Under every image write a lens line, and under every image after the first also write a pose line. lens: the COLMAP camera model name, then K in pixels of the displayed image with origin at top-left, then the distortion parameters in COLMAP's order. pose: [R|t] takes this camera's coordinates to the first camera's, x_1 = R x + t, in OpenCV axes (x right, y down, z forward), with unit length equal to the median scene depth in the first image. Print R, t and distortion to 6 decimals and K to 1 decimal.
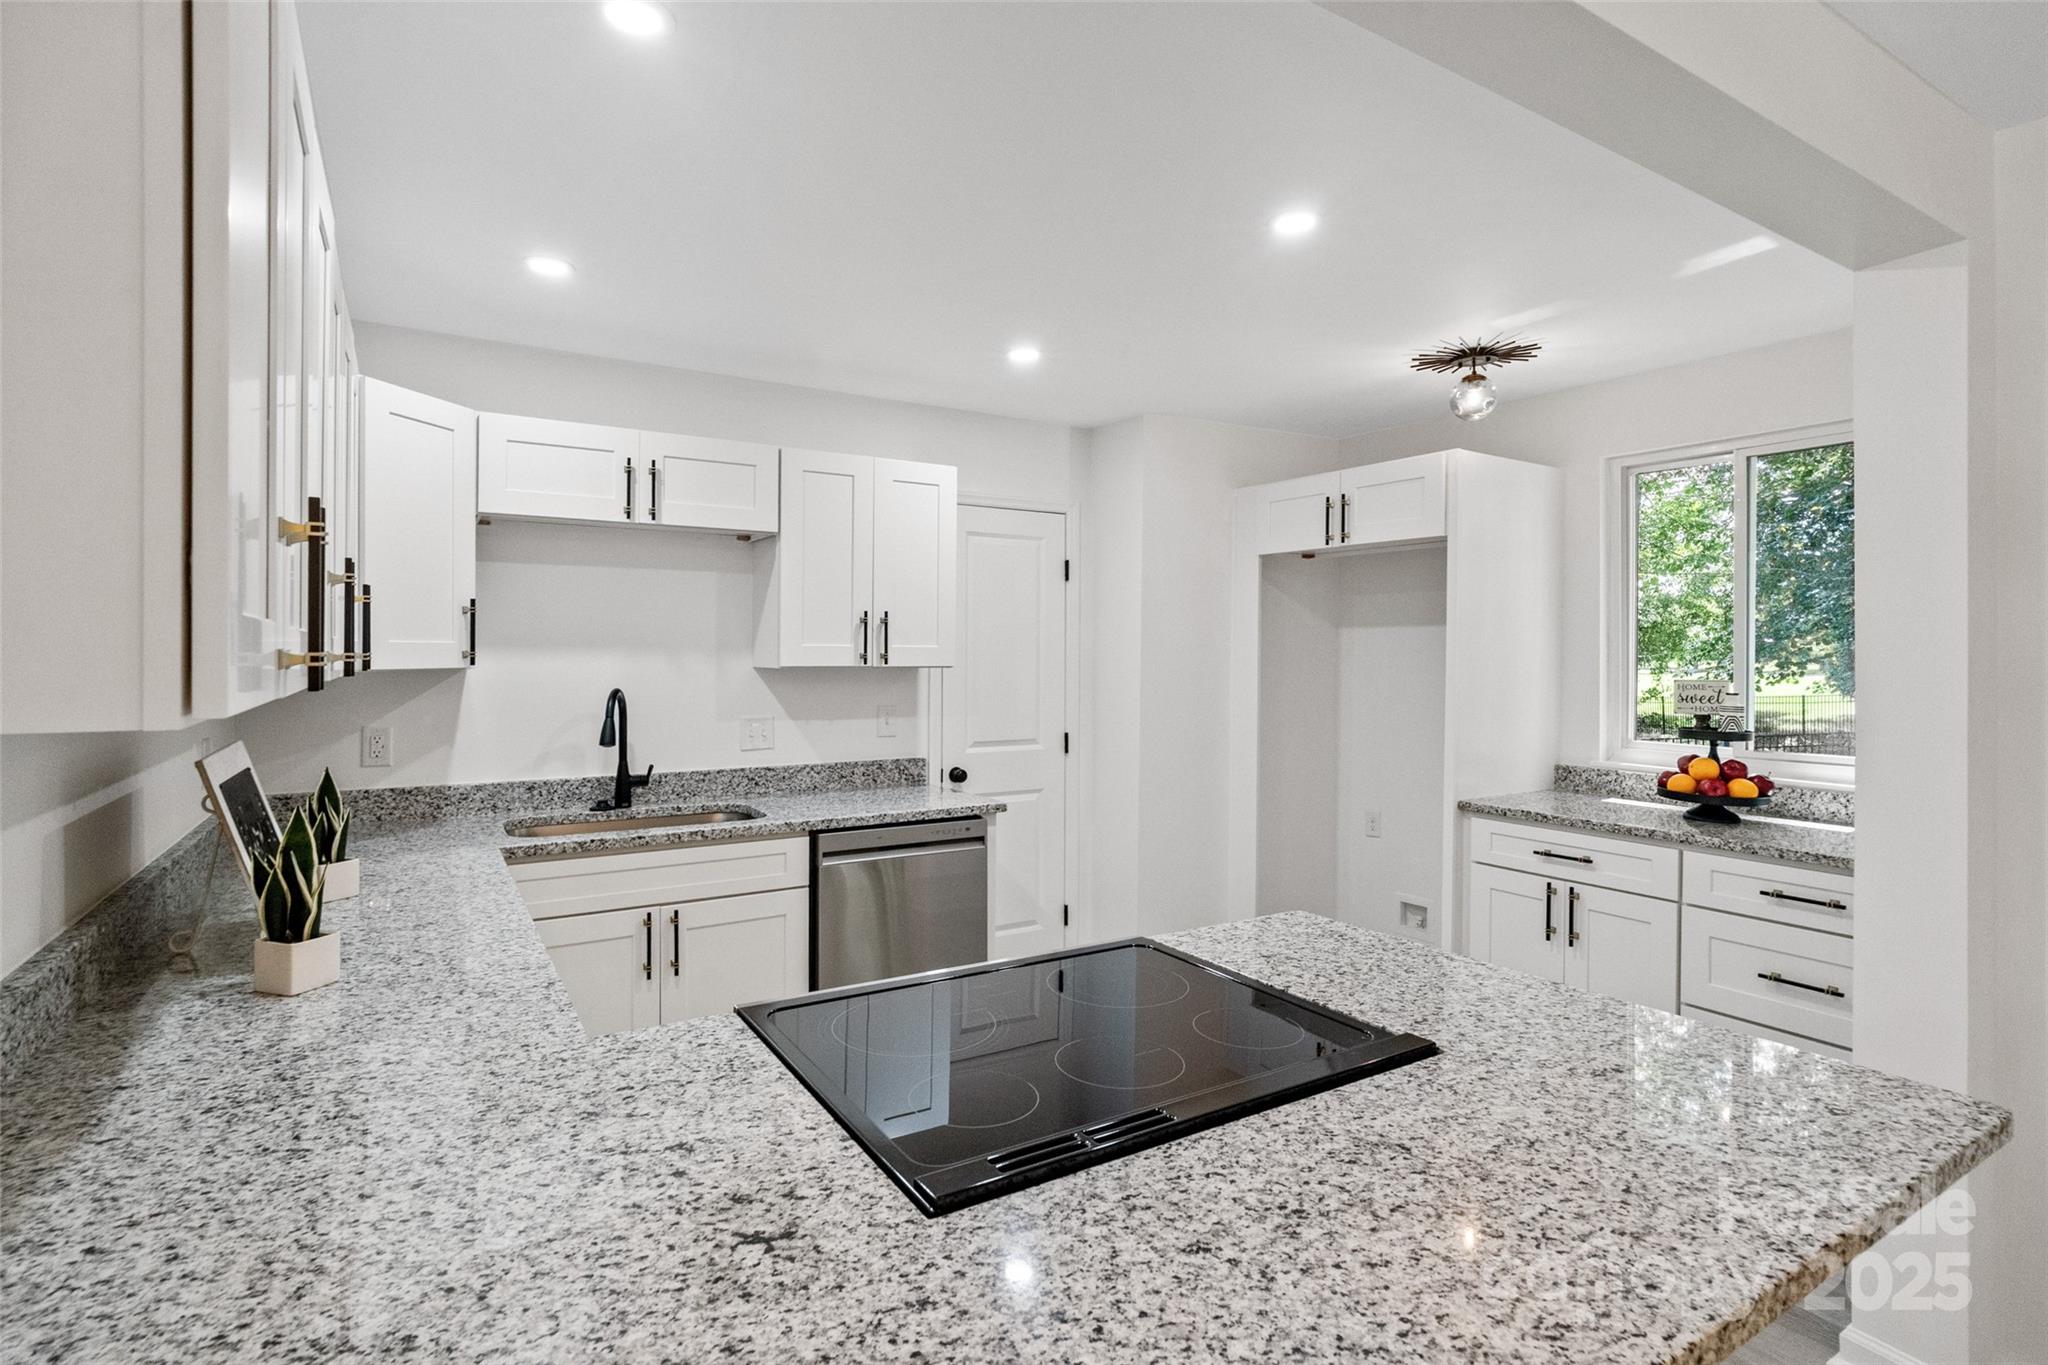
lens RADIAL K [[995.3, 0, 1015.8], [0, 995.3, 662.3], [0, 0, 1]] dist [-0.002645, 0.001022]
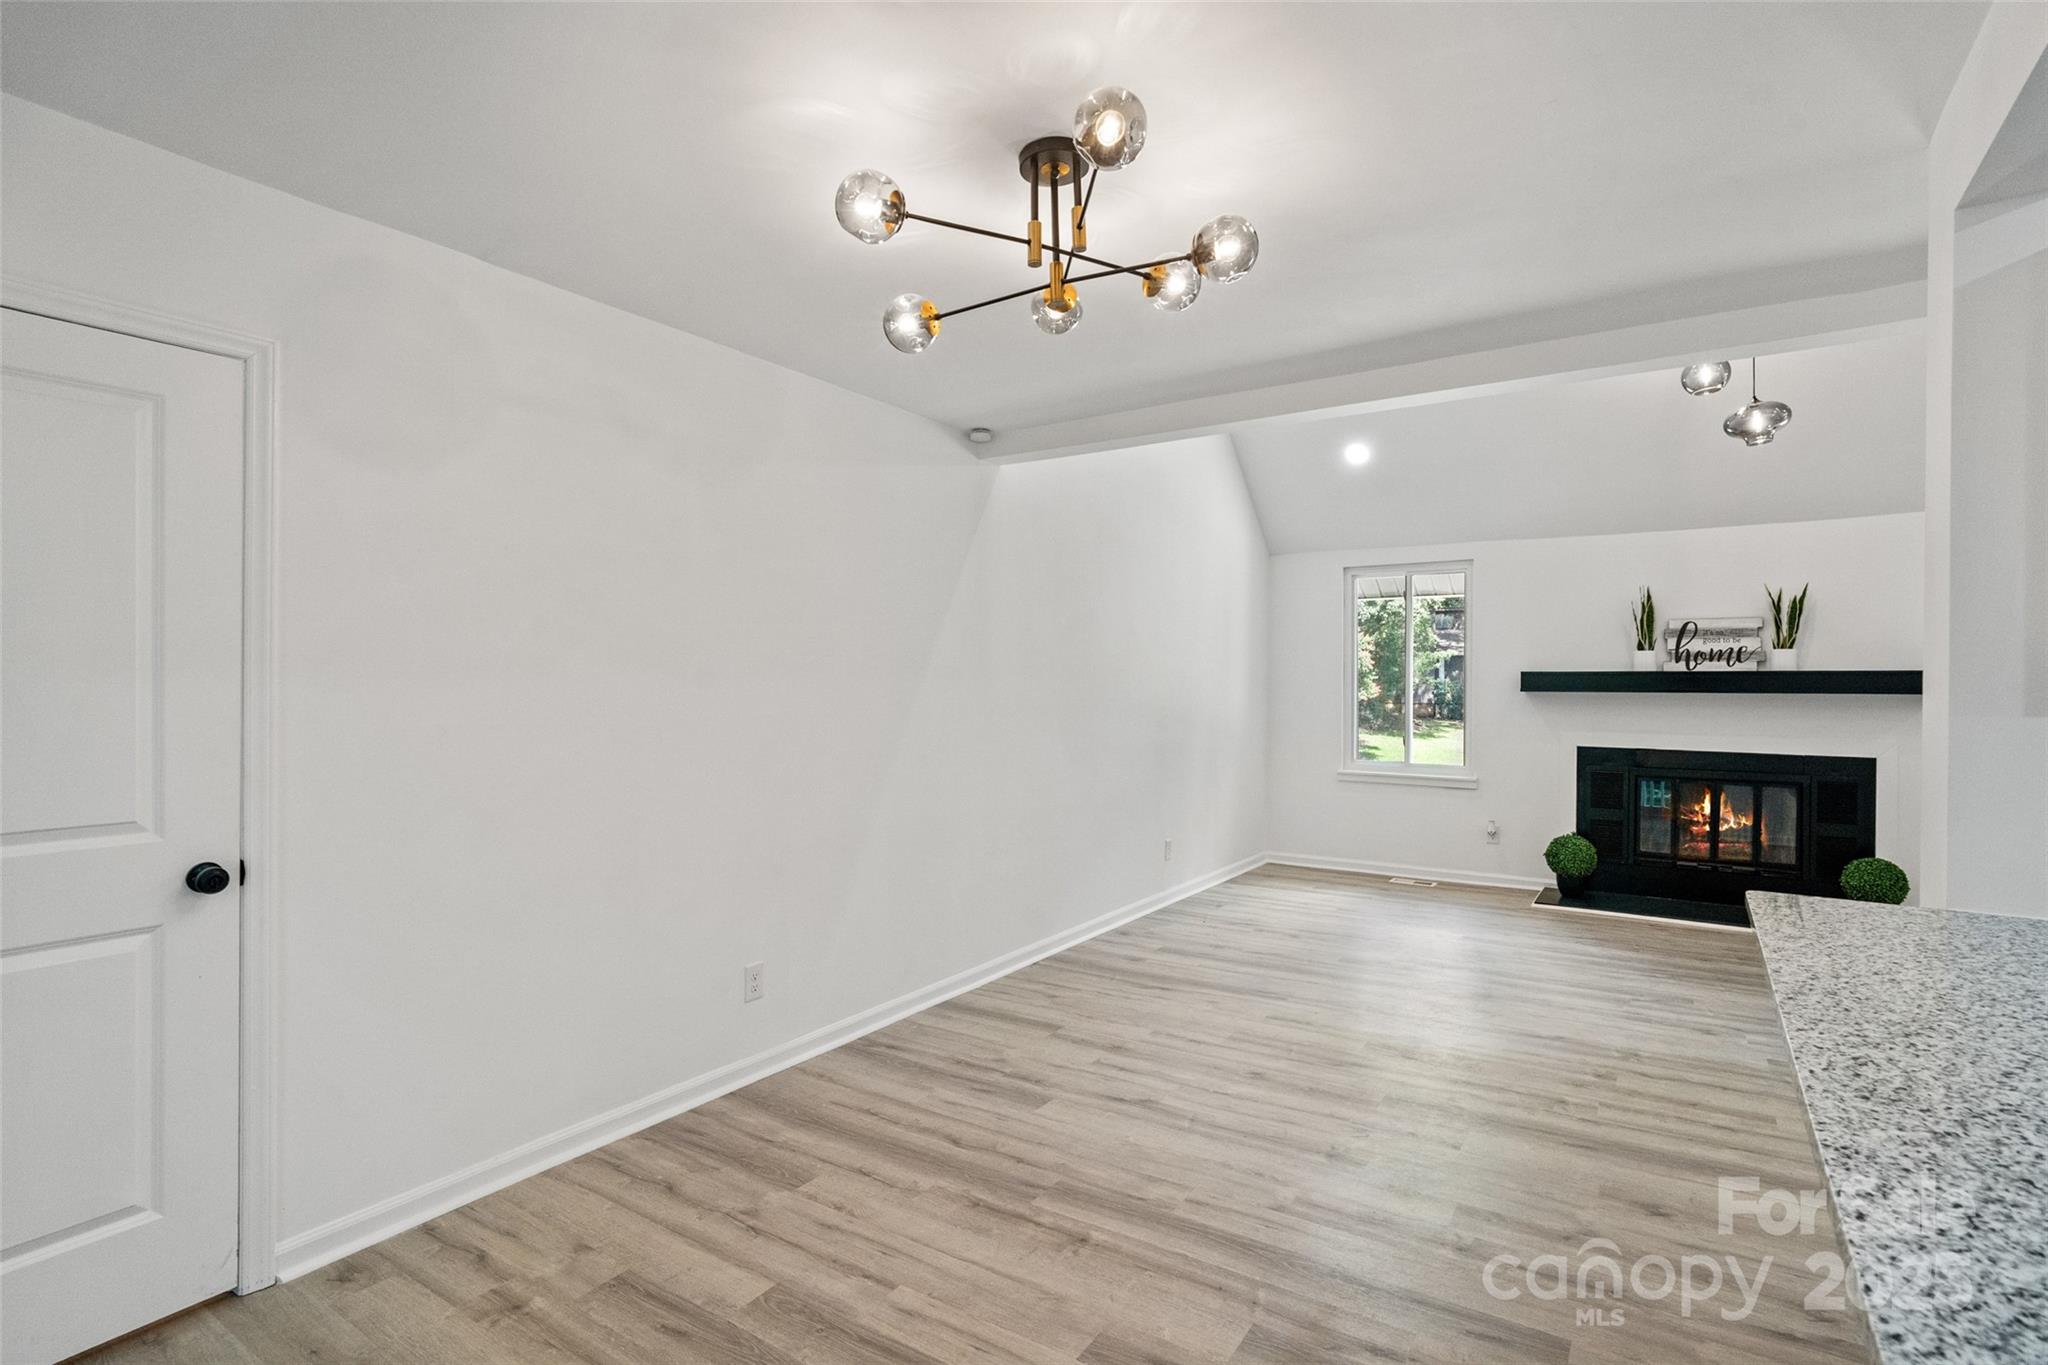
lens RADIAL K [[994.6, 0, 1029.6], [0, 994.6, 684.3], [0, 0, 1]] dist [-0.014734, 0.011146]
pose [[-0.908166, -0.006743, -0.418557, 0.518221], [-0.011202, 0.999904, 0.008196, 0.027180], [0.418461, 0.012132, -0.908154, 0.412337]]
